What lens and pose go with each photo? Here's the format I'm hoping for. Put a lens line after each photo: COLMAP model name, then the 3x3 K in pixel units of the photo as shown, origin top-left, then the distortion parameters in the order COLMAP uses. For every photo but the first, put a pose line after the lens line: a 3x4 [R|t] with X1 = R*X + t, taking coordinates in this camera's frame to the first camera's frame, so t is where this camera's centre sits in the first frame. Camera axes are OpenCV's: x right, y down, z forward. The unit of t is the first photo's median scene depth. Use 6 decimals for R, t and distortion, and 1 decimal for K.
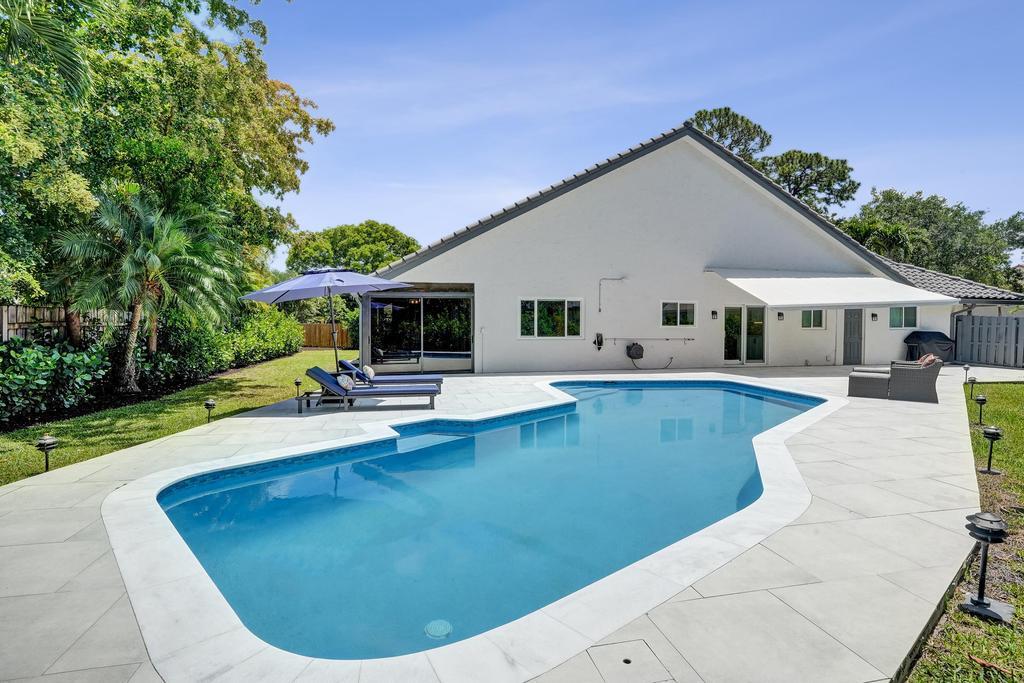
lens RADIAL K [[544.6, 0, 512.8], [0, 544.6, 336.4], [0, 0, 1]] dist [-0.044982, 0.023656]
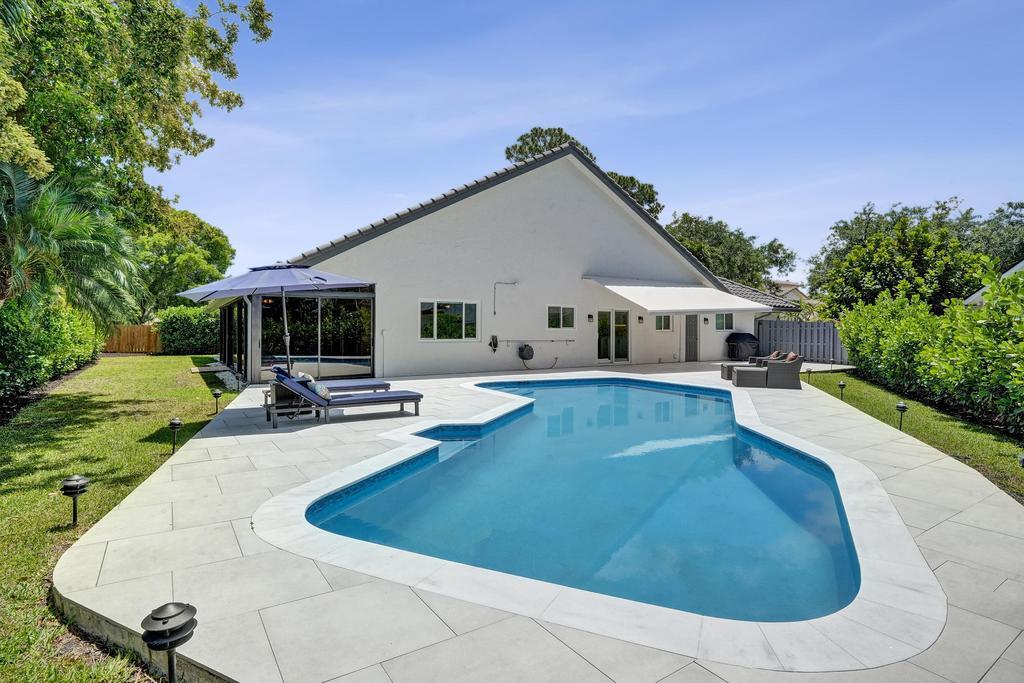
lens RADIAL K [[544.6, 0, 512.8], [0, 544.6, 336.4], [0, 0, 1]] dist [-0.044982, 0.023656]
pose [[0.936679, -0.003906, 0.350168, -0.160876], [0.004685, 0.999988, -0.001376, -0.002186], [-0.350158, 0.002930, 0.936686, 0.019926]]
